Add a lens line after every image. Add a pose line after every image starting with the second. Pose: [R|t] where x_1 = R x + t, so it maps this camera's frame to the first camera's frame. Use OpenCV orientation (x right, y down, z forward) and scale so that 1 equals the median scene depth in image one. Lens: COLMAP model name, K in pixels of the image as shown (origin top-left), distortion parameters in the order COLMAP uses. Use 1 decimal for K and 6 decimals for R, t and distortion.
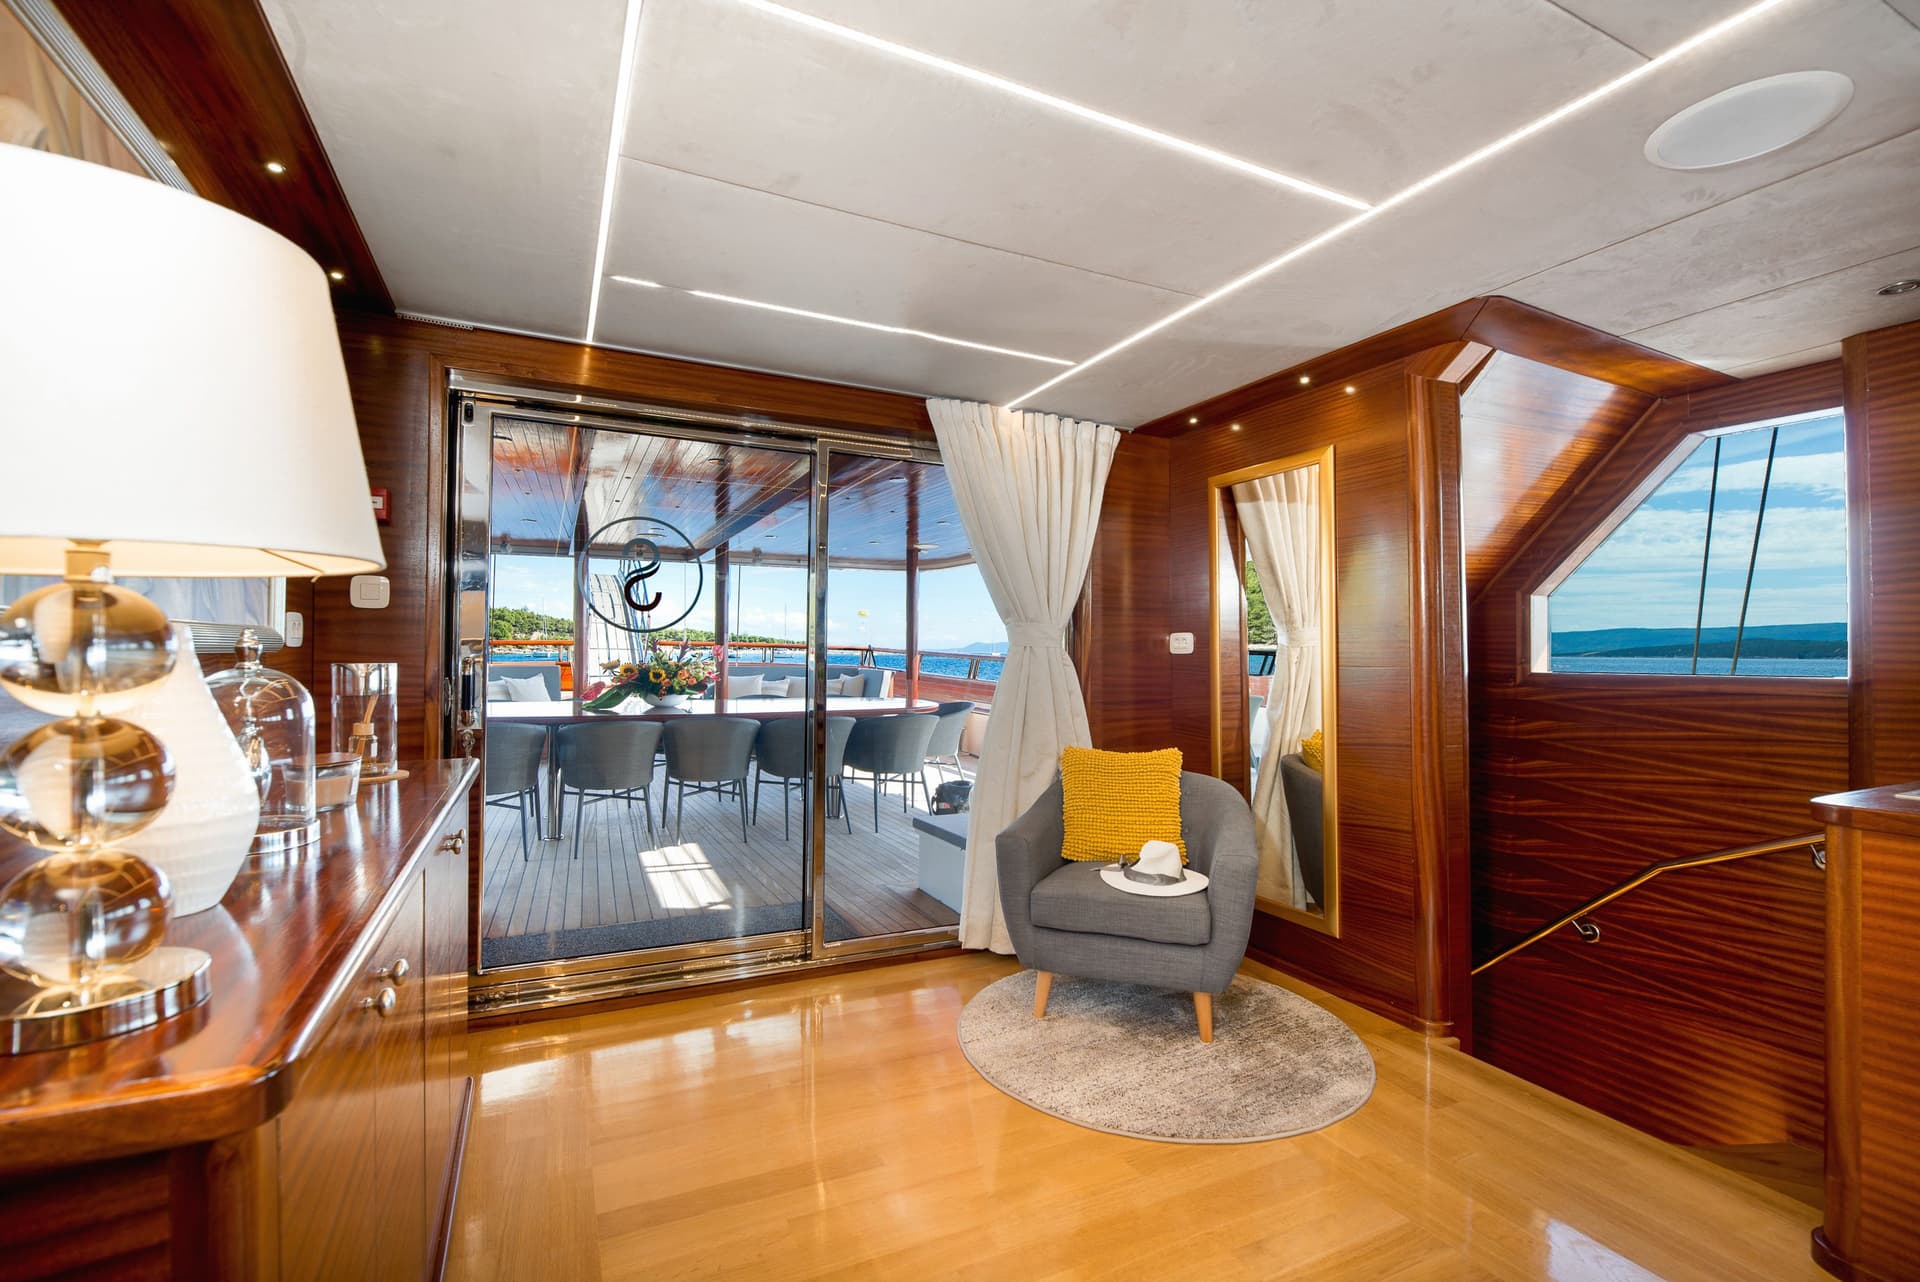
lens RADIAL K [[856.2, 0, 960.0], [0, 856.2, 641.0], [0, 0, 1]] dist [-0.000141, -0.000032]
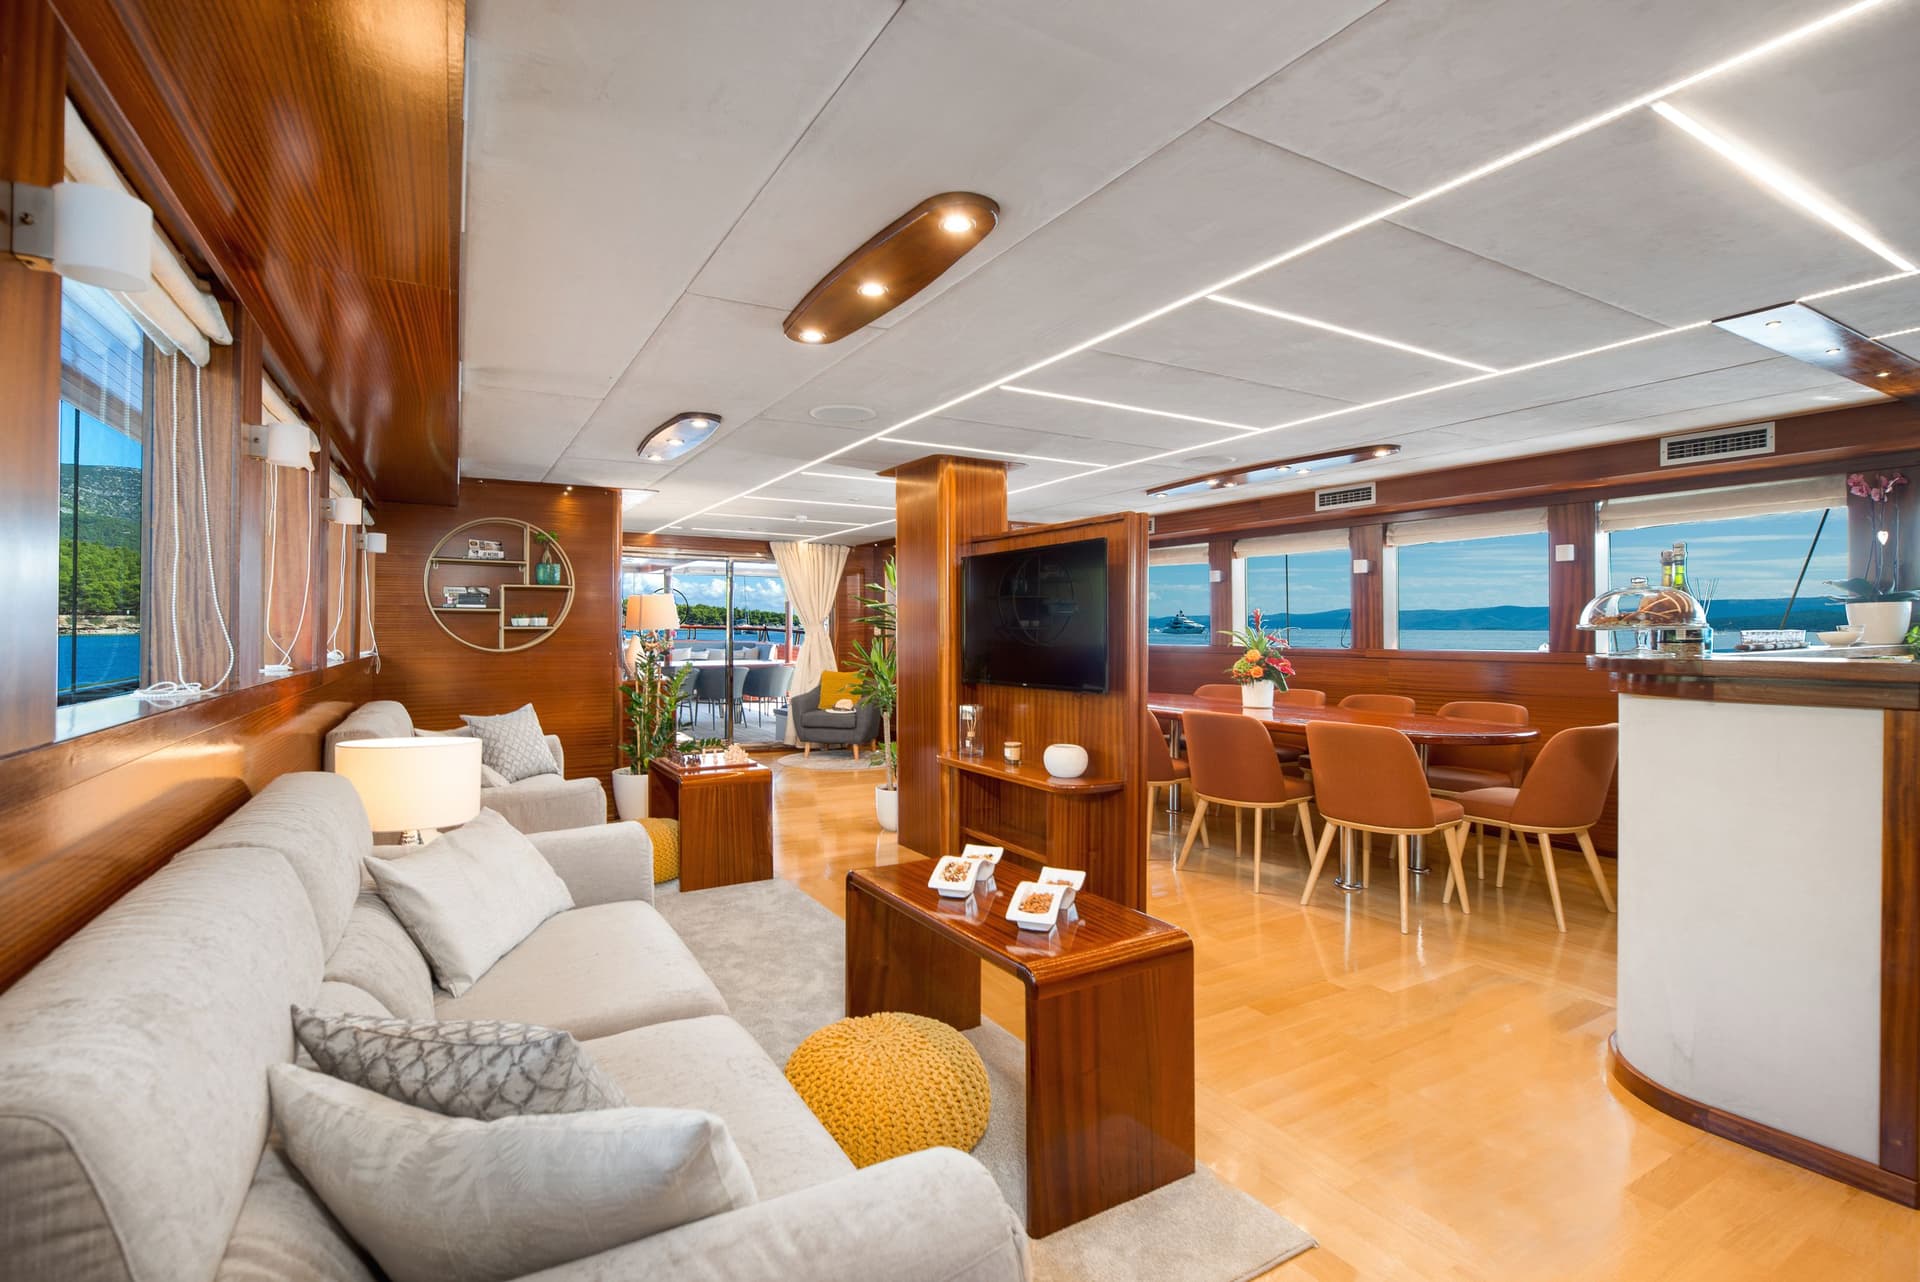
lens RADIAL K [[856.2, 0, 960.0], [0, 856.2, 641.0], [0, 0, 1]] dist [-0.000141, -0.000032]
pose [[0.995391, -0.007045, 0.095638, 0.291456], [0.004585, 0.999654, 0.025910, -0.035186], [-0.095788, -0.025352, 0.995079, -1.685395]]
